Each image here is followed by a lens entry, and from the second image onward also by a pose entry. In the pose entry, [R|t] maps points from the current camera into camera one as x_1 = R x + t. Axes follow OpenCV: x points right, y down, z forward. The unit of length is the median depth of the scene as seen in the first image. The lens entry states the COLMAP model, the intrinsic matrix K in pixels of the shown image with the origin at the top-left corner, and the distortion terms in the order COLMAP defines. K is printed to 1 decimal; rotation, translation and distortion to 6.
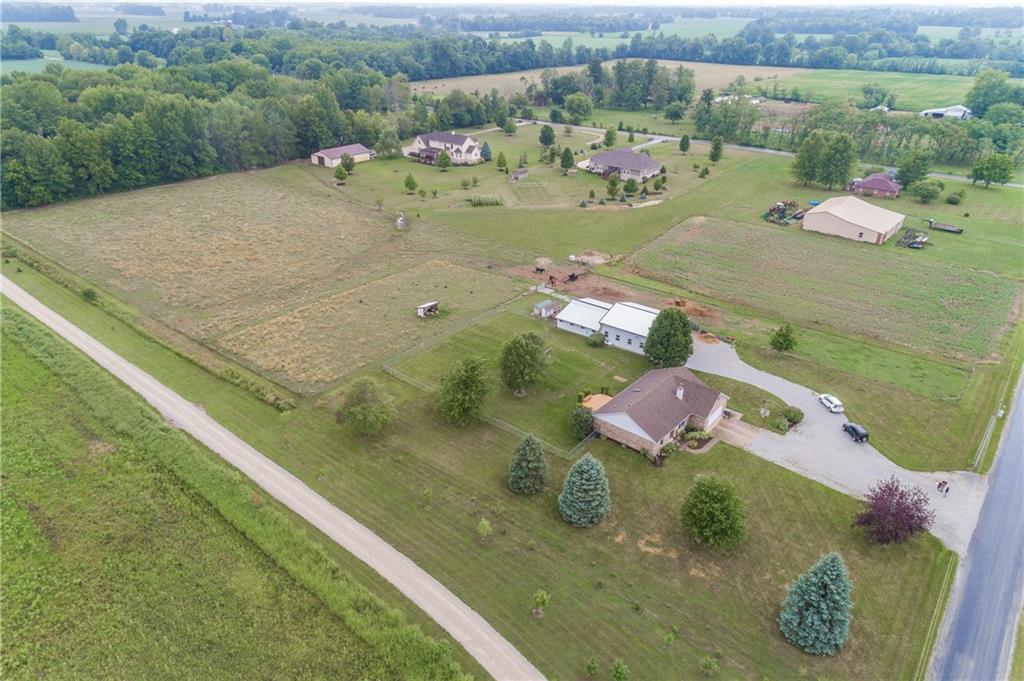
lens RADIAL K [[678.2, 0, 511.0], [0, 678.2, 341.0], [0, 0, 1]] dist [0.018853, 0.009762]
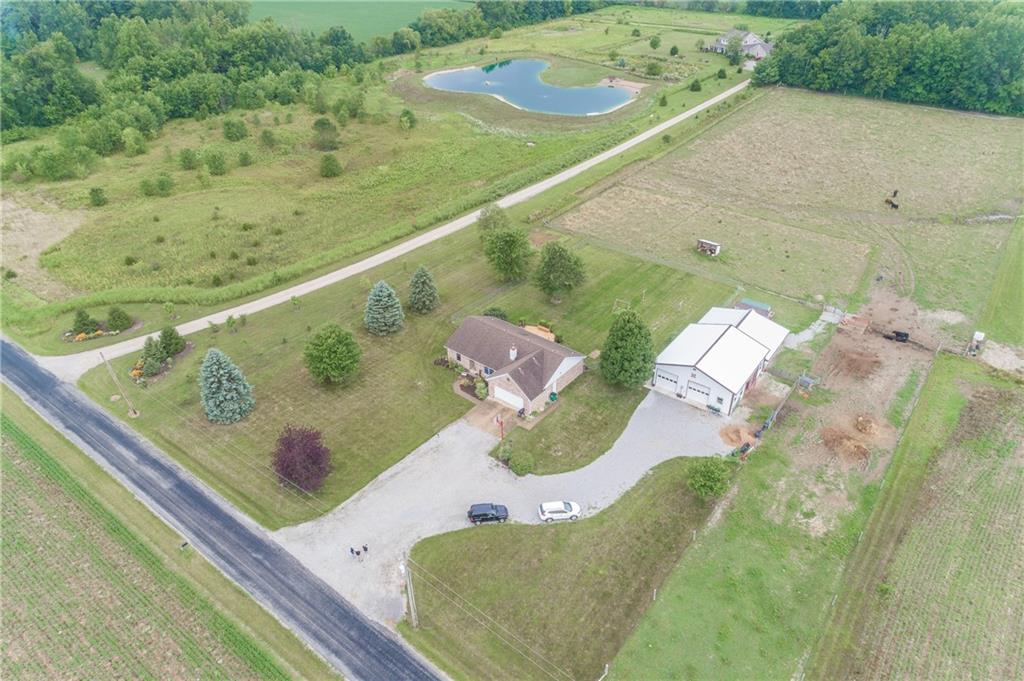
lens RADIAL K [[678.2, 0, 511.0], [0, 678.2, 341.0], [0, 0, 1]] dist [0.018853, 0.009762]
pose [[0.026471, 0.539530, -0.841550, 0.479629], [-0.445605, 0.759948, 0.473197, -0.176289], [0.894838, 0.362473, 0.260534, 0.349632]]
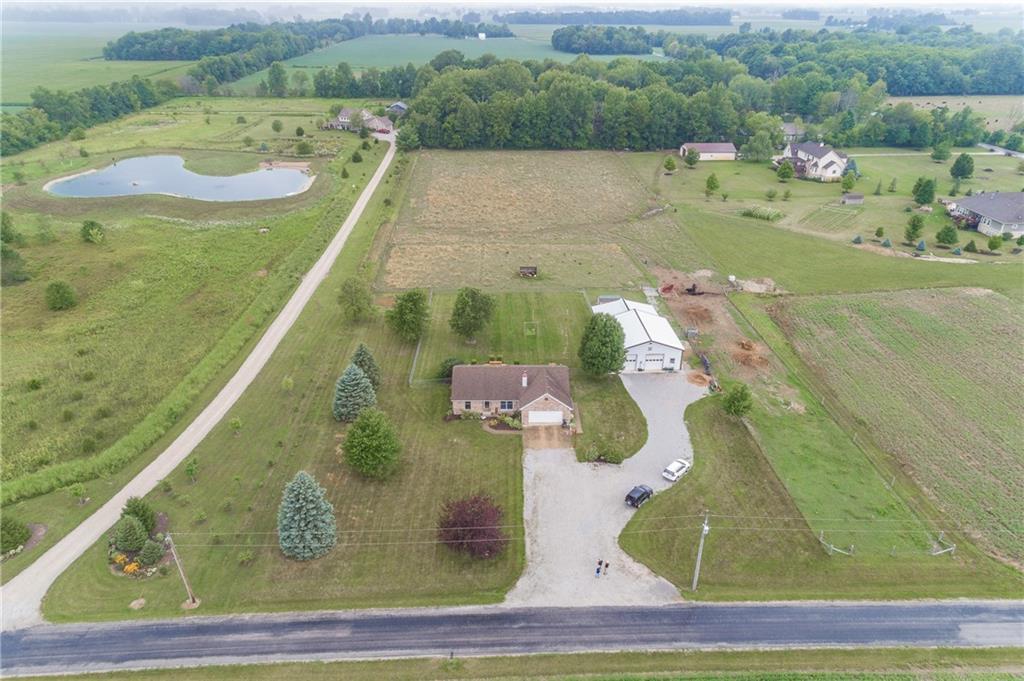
lens RADIAL K [[678.2, 0, 511.0], [0, 678.2, 341.0], [0, 0, 1]] dist [0.018853, 0.009762]
pose [[0.659572, 0.336065, -0.672328, 0.420287], [-0.340085, 0.931115, 0.131787, -0.049140], [0.670303, 0.141726, 0.728428, 0.111150]]
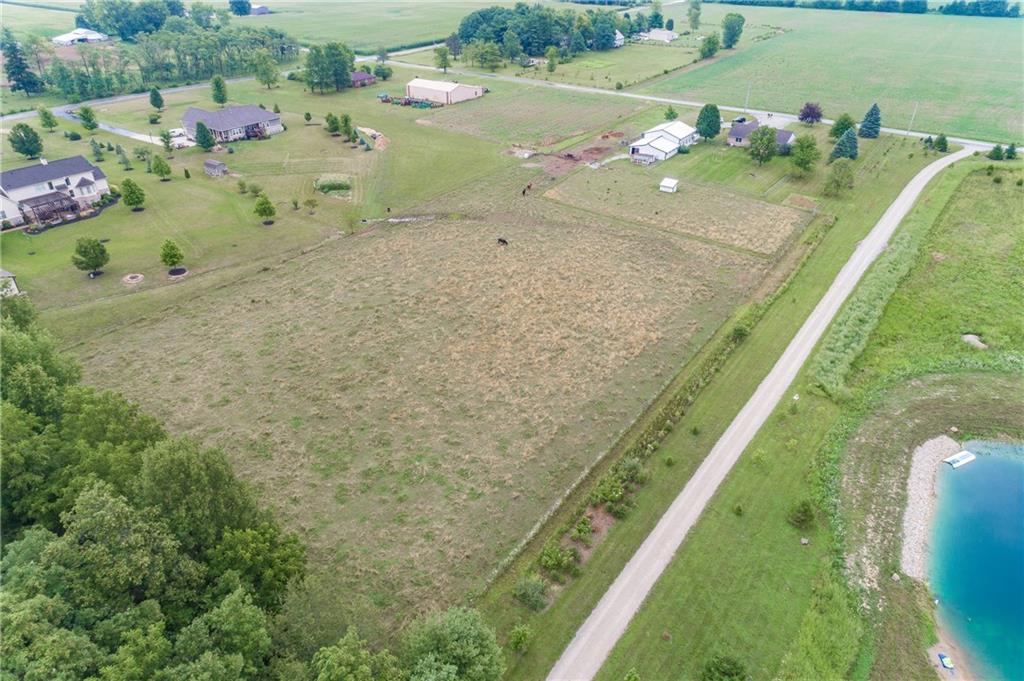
lens RADIAL K [[678.2, 0, 511.0], [0, 678.2, 341.0], [0, 0, 1]] dist [0.018853, 0.009762]
pose [[-0.069569, -0.523951, 0.848903, -0.842643], [0.442166, 0.746612, 0.497052, -0.375047], [-0.894231, 0.409935, 0.179732, 0.735541]]
